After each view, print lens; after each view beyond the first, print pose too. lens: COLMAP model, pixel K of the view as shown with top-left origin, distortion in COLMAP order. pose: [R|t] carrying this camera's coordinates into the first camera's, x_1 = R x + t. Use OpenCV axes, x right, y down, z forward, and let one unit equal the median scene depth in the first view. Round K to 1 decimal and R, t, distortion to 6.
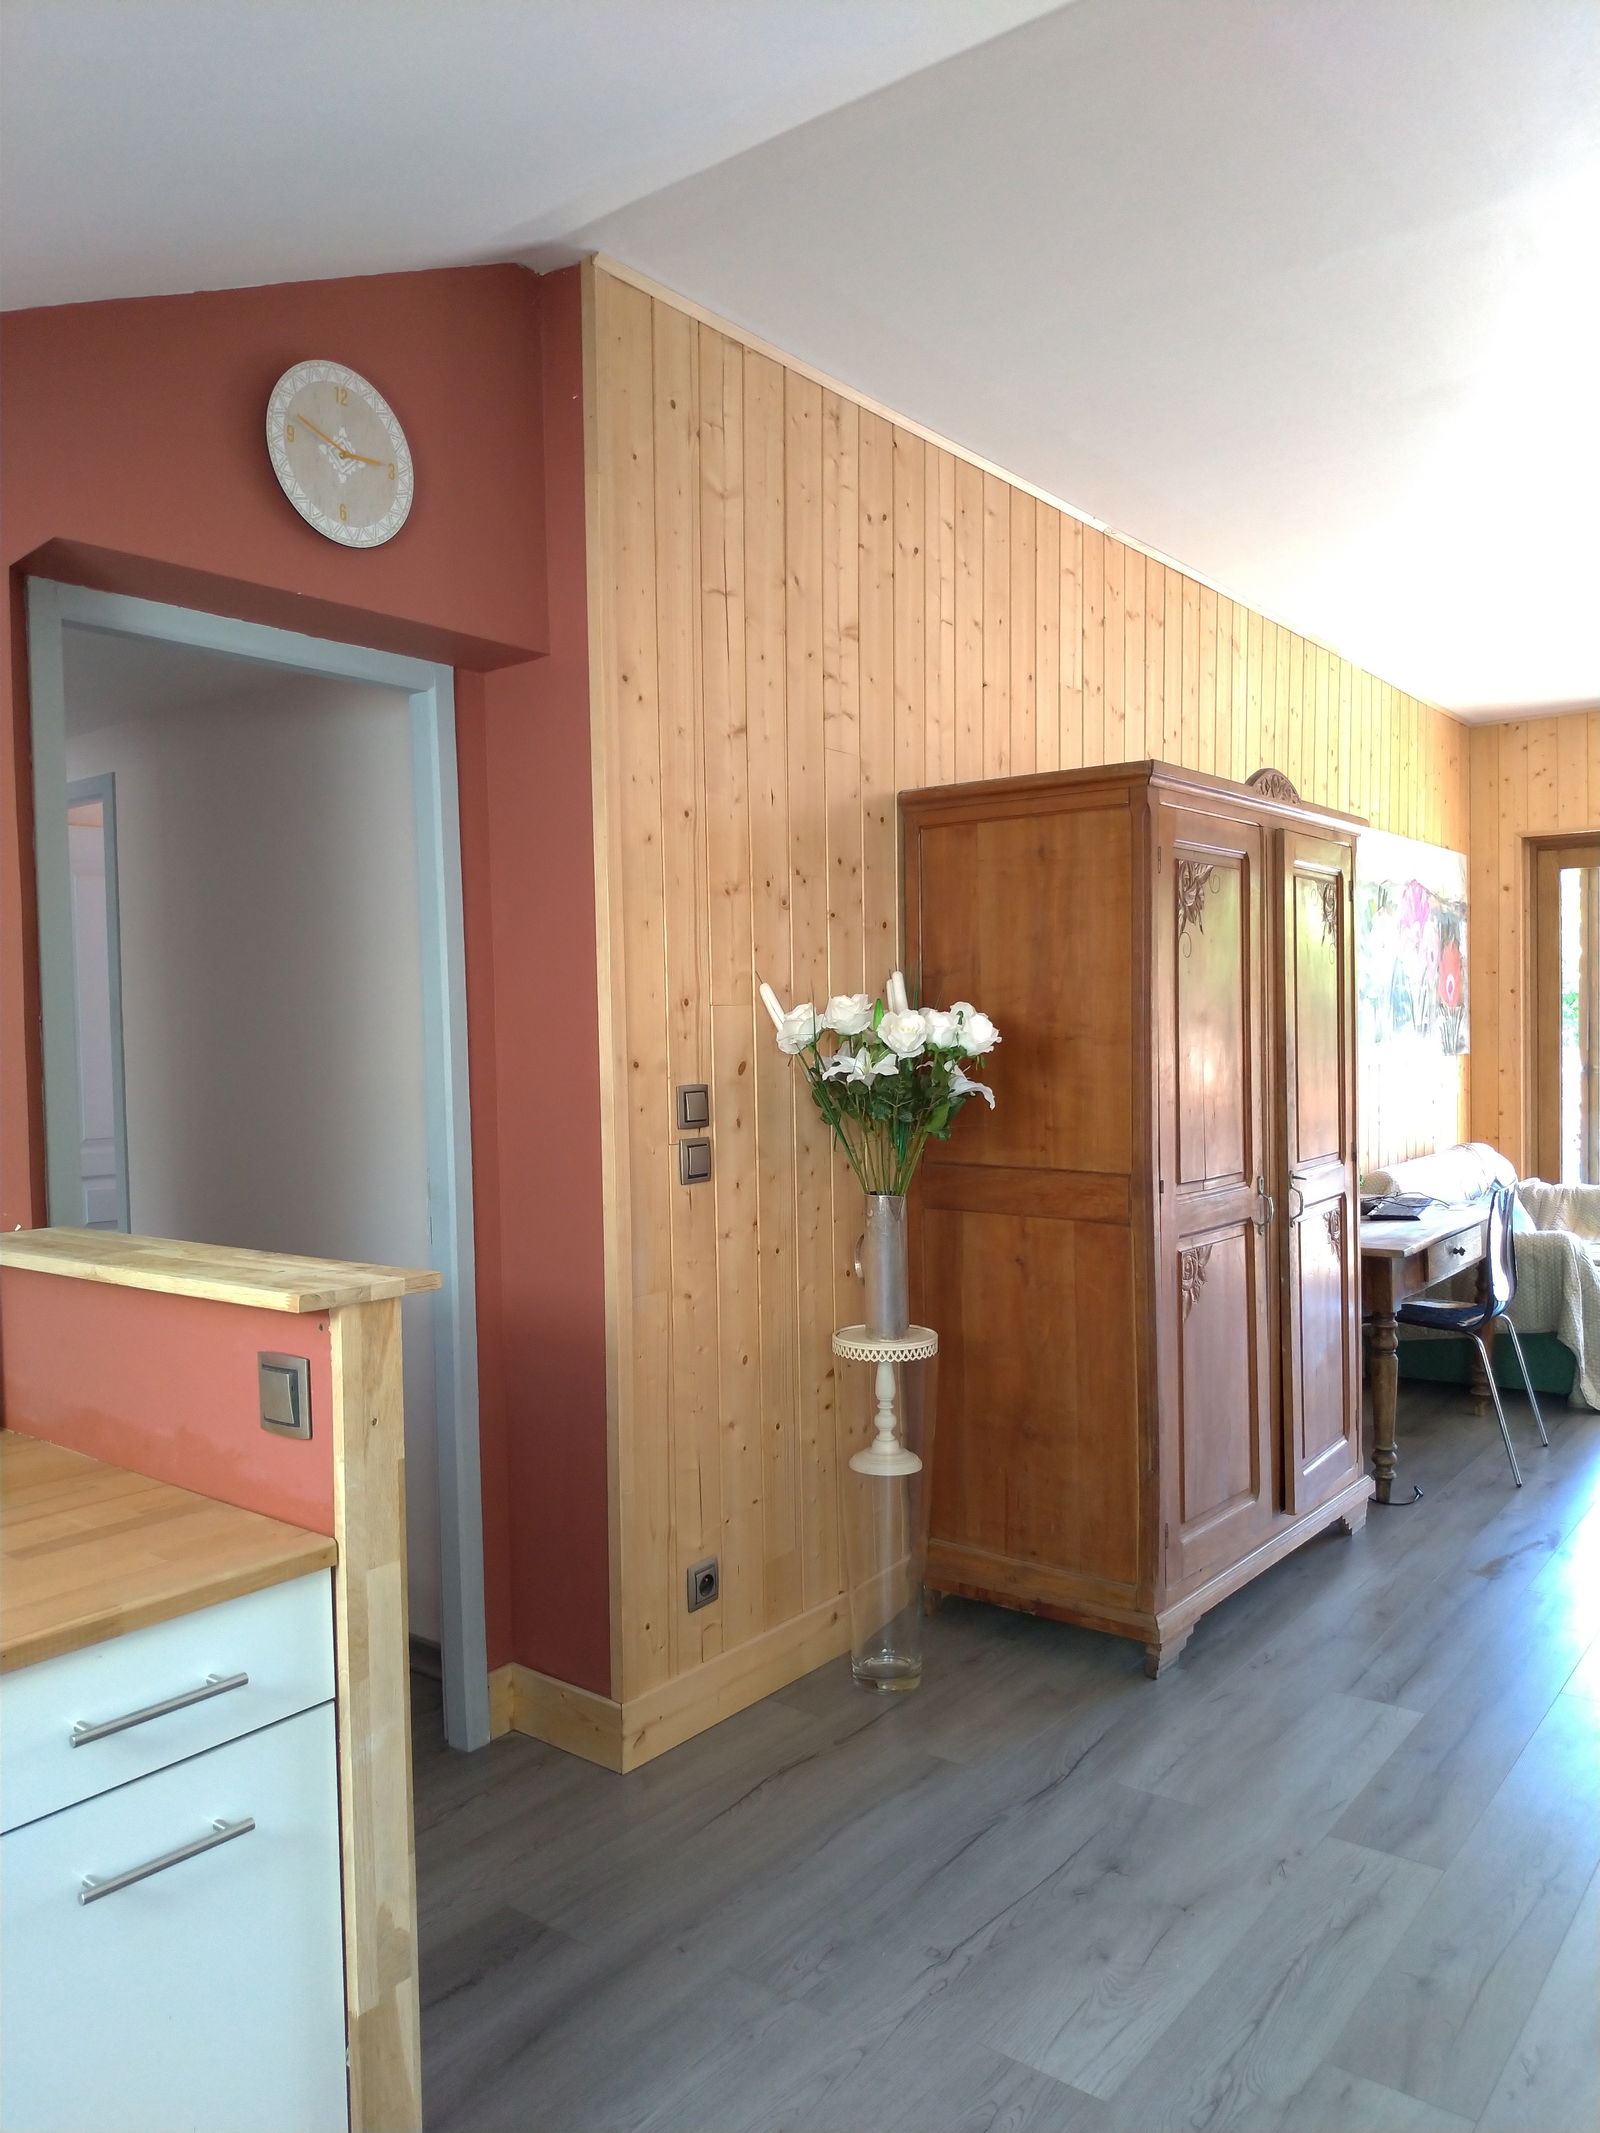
lens RADIAL K [[1510.0, 0, 800.0], [0, 1510.0, 1066.5], [0, 0, 1]] dist [0.104629, -0.187979]
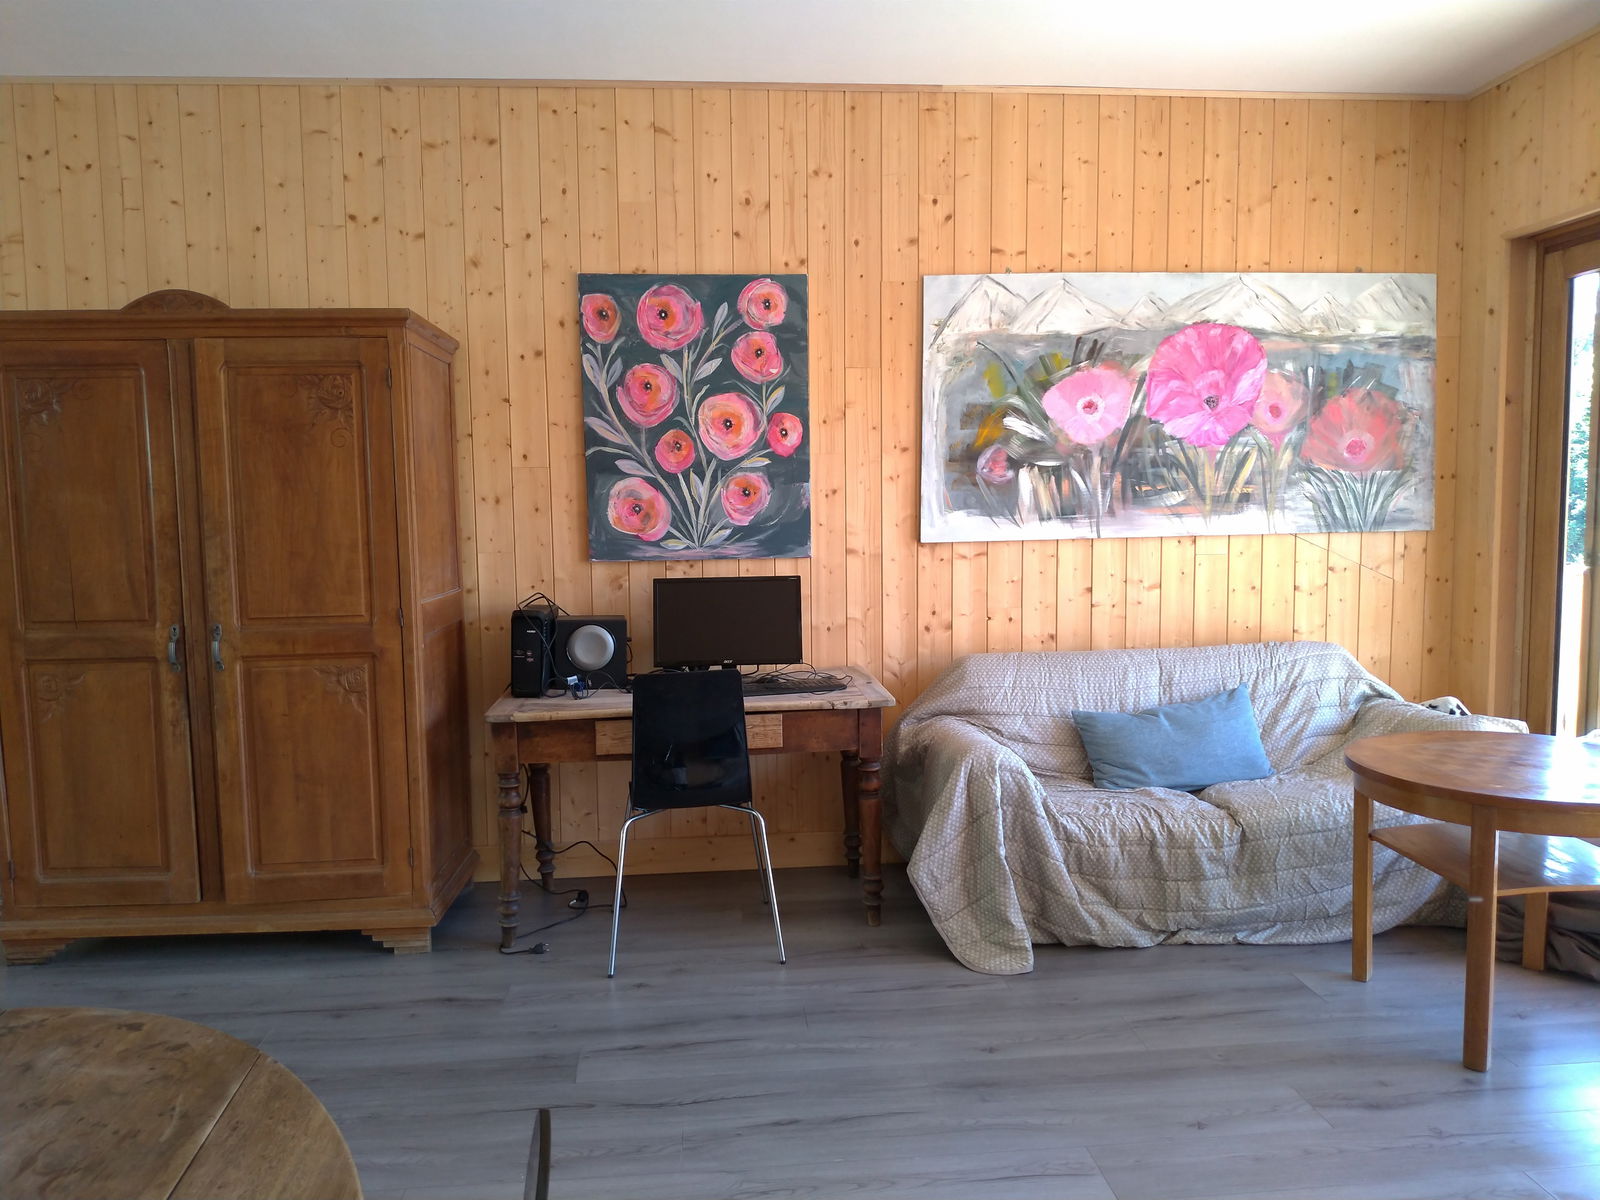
lens RADIAL K [[1148.9, 0, 803.4], [0, 1148.9, 603.7], [0, 0, 1]] dist [-0.009152, -0.001869]
pose [[0.676546, 0.069919, -0.733074, 0.746426], [-0.015375, 0.996607, 0.080864, -0.016304], [0.736240, -0.043437, 0.675325, 0.422154]]
